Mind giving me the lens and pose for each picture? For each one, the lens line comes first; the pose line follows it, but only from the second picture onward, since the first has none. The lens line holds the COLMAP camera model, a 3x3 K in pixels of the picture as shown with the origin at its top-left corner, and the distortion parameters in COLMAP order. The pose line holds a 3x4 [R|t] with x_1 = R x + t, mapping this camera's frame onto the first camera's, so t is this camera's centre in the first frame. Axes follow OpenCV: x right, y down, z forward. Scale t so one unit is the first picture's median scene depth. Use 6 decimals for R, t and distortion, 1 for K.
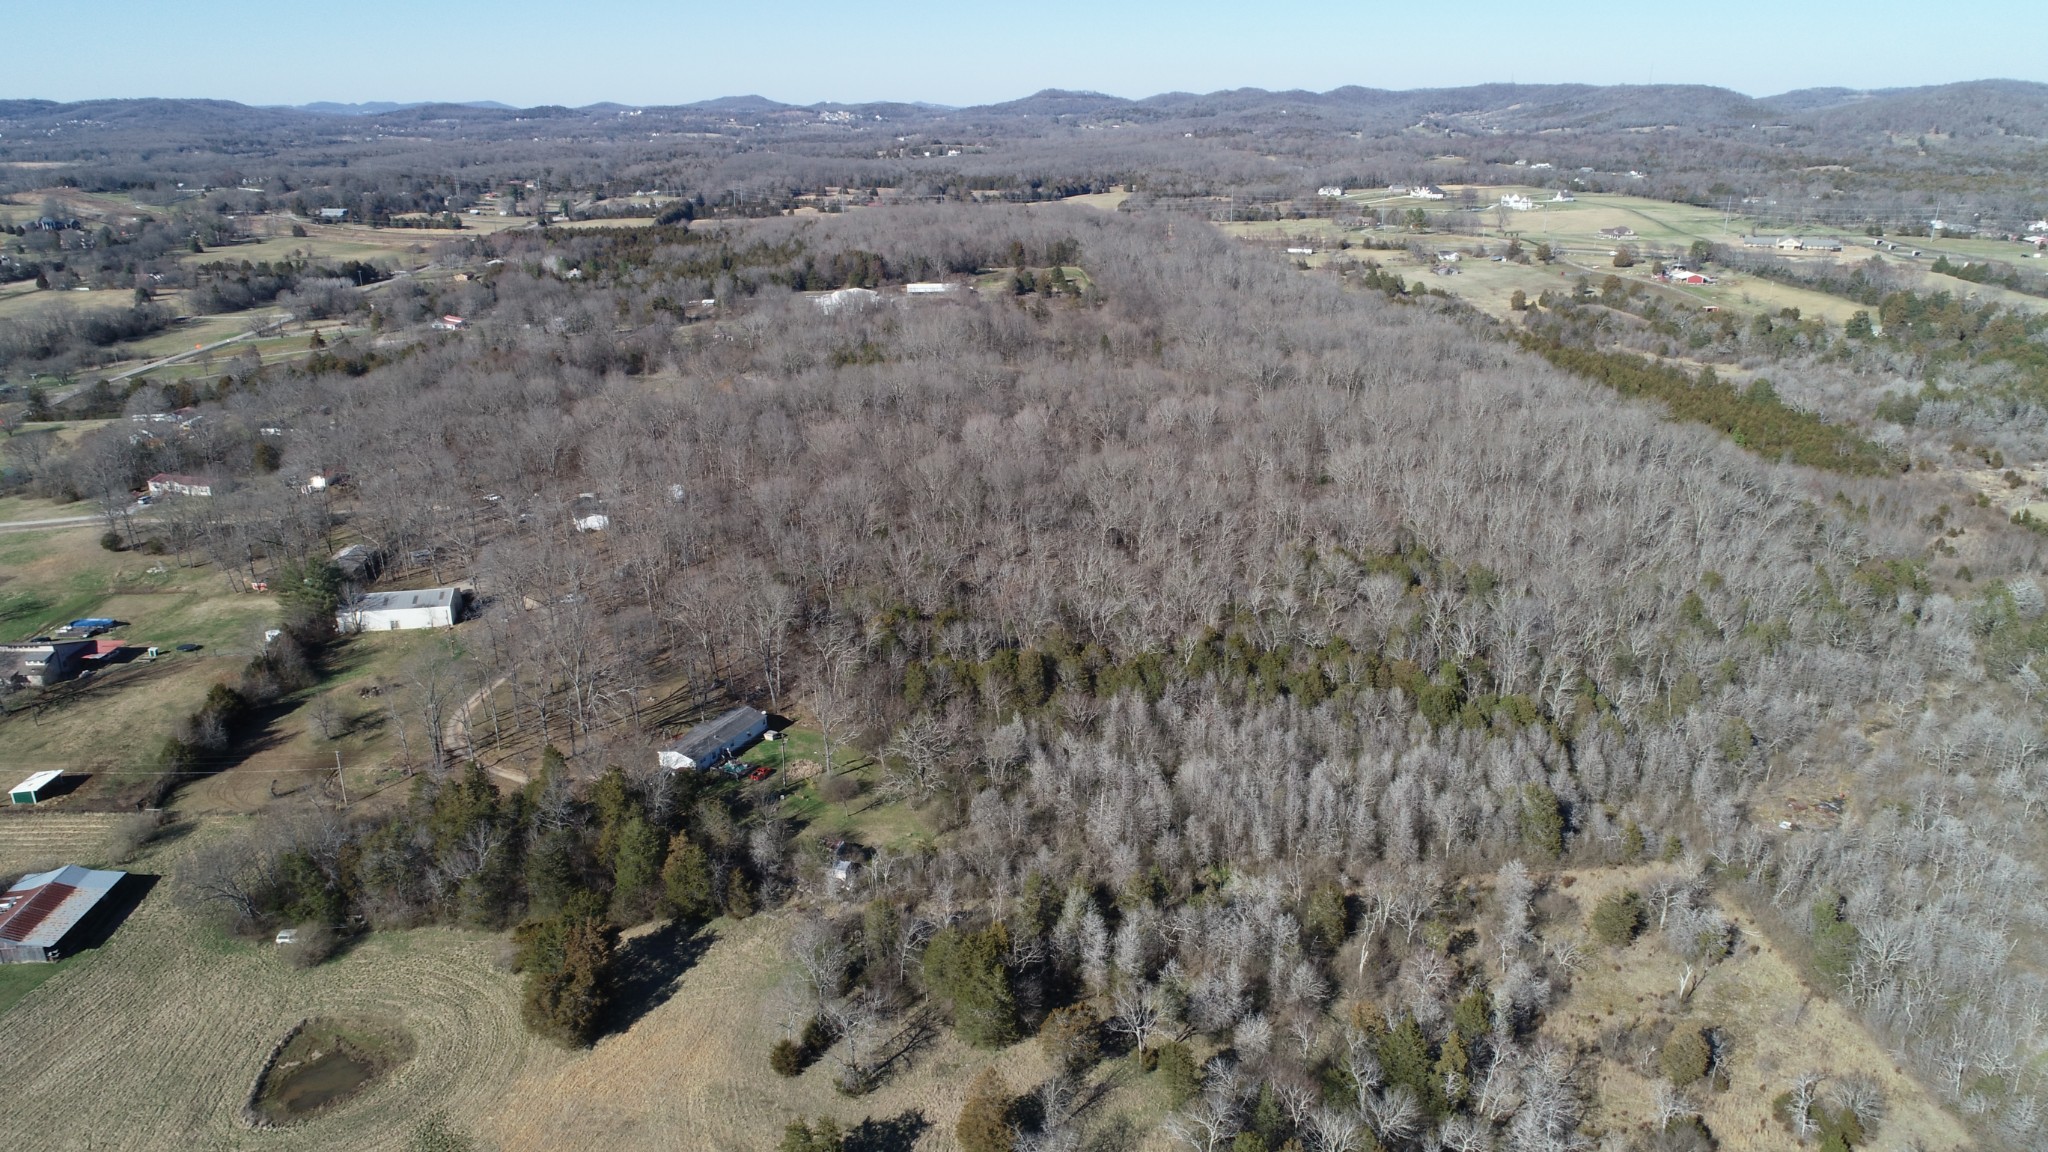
lens RADIAL K [[1359.0, 0, 1029.6], [0, 1359.0, 576.8], [0, 0, 1]] dist [-0.006073, 0.003528]
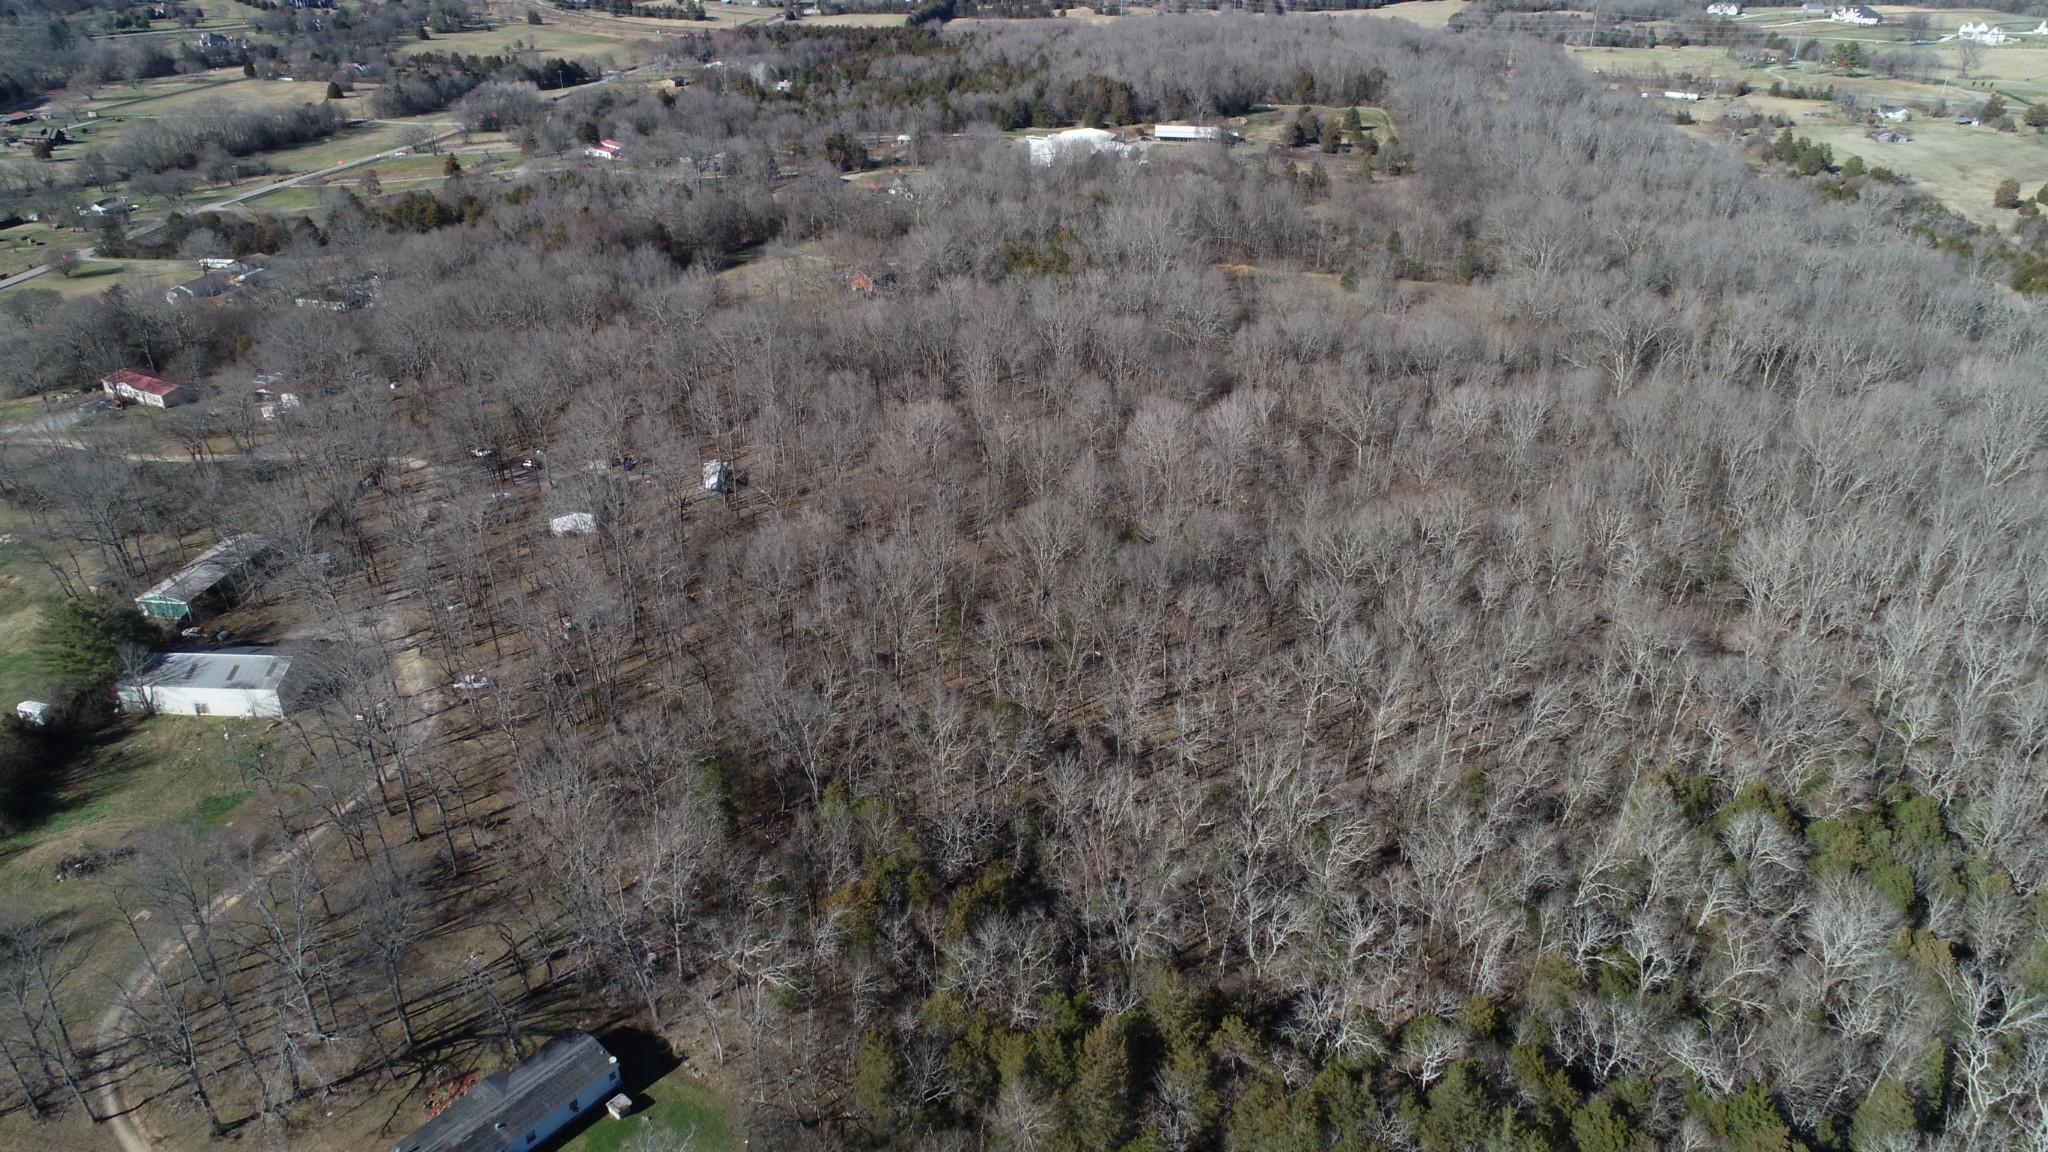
lens RADIAL K [[1359.0, 0, 1015.0], [0, 1359.0, 578.2], [0, 0, 1]] dist [-0.006073, 0.003528]
pose [[0.973884, 0.116827, -0.194682, 0.014430], [-0.088971, 0.985250, 0.146172, -0.058244], [0.208887, -0.125034, 0.969914, 0.165094]]
